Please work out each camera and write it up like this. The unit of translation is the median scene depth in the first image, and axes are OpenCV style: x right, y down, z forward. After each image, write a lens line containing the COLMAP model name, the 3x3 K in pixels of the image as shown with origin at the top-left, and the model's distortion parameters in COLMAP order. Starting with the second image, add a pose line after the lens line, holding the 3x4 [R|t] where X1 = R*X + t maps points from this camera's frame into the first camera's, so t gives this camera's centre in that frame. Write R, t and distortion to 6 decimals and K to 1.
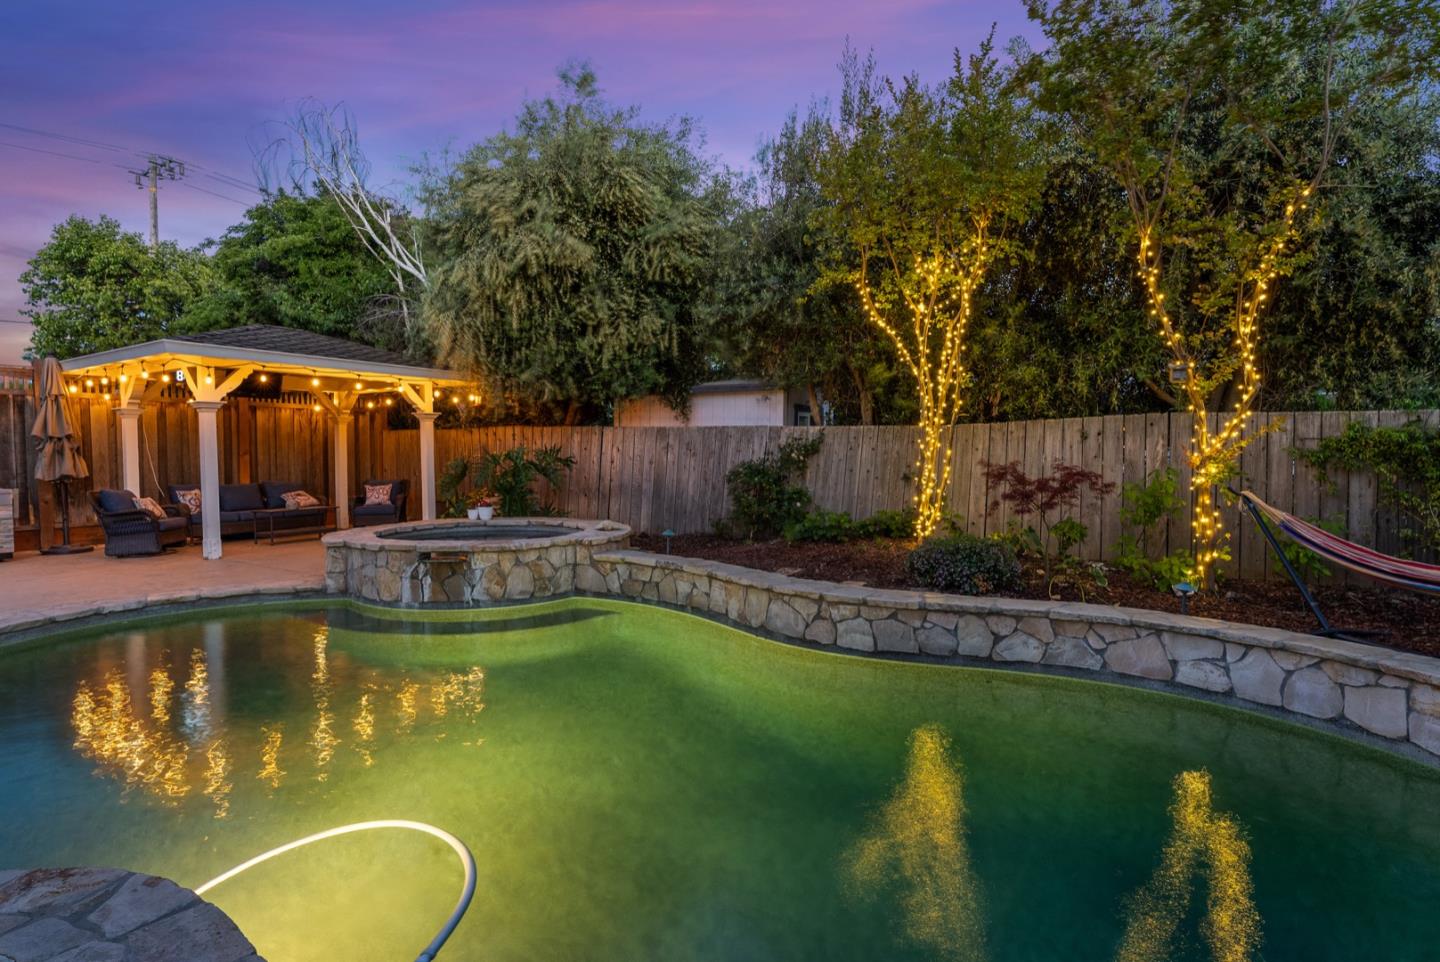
lens RADIAL K [[709.0, 0, 715.4], [0, 709.0, 474.1], [0, 0, 1]] dist [-0.010433, -0.000284]
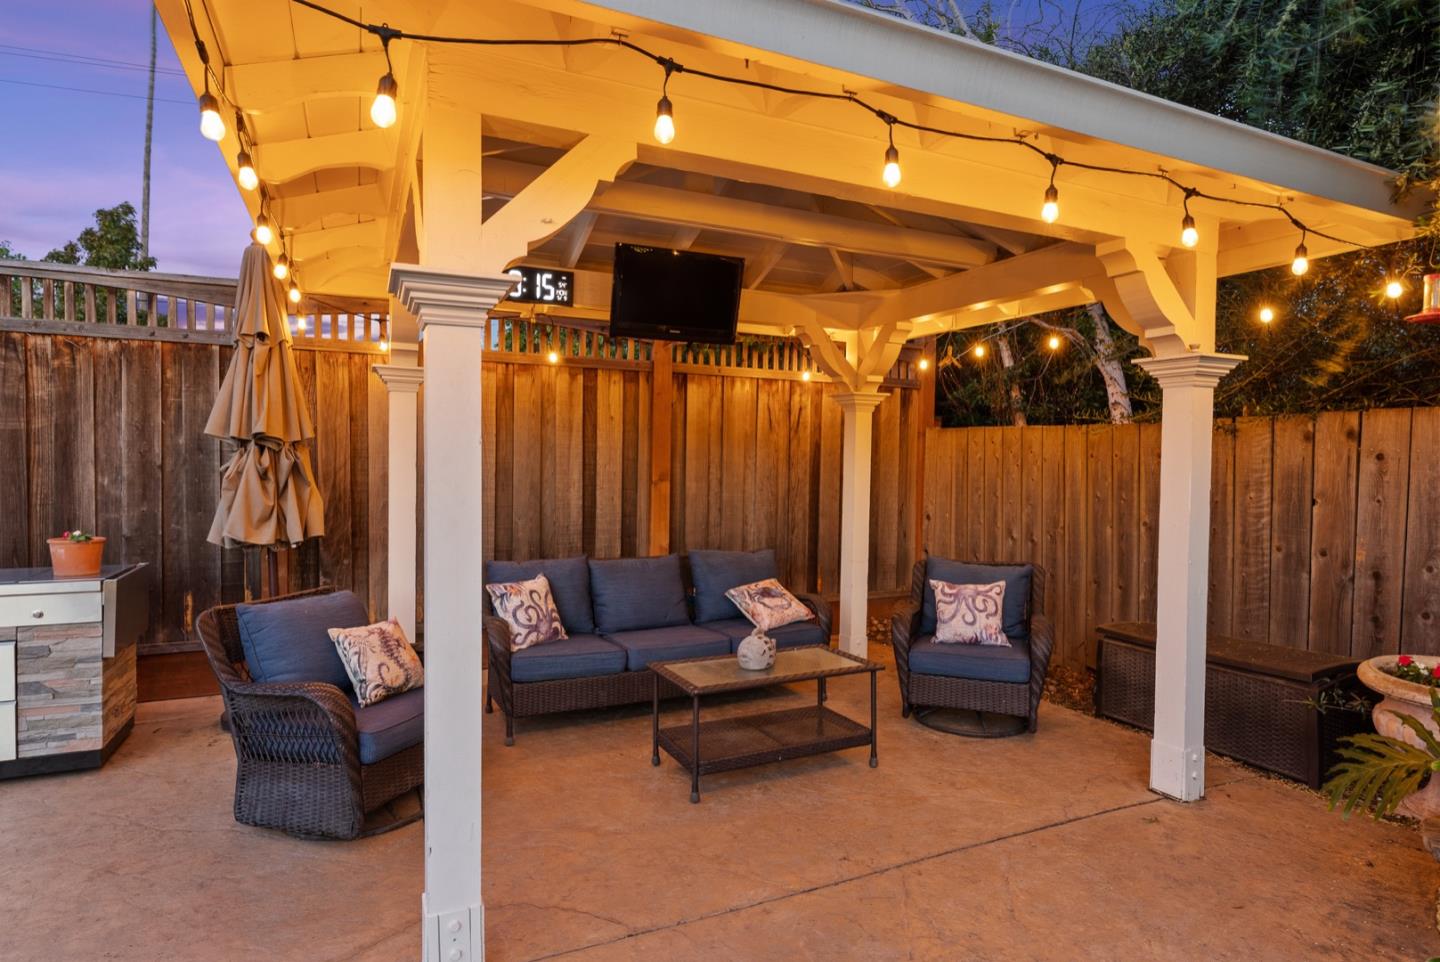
lens RADIAL K [[788.6, 0, 718.2], [0, 788.6, 475.3], [0, 0, 1]] dist [0.000314, -0.000041]
pose [[0.841818, 0.027723, -0.539049, -0.499225], [-0.033035, 0.999454, -0.000187, -0.044008], [0.538750, 0.017965, 0.842274, 0.813069]]
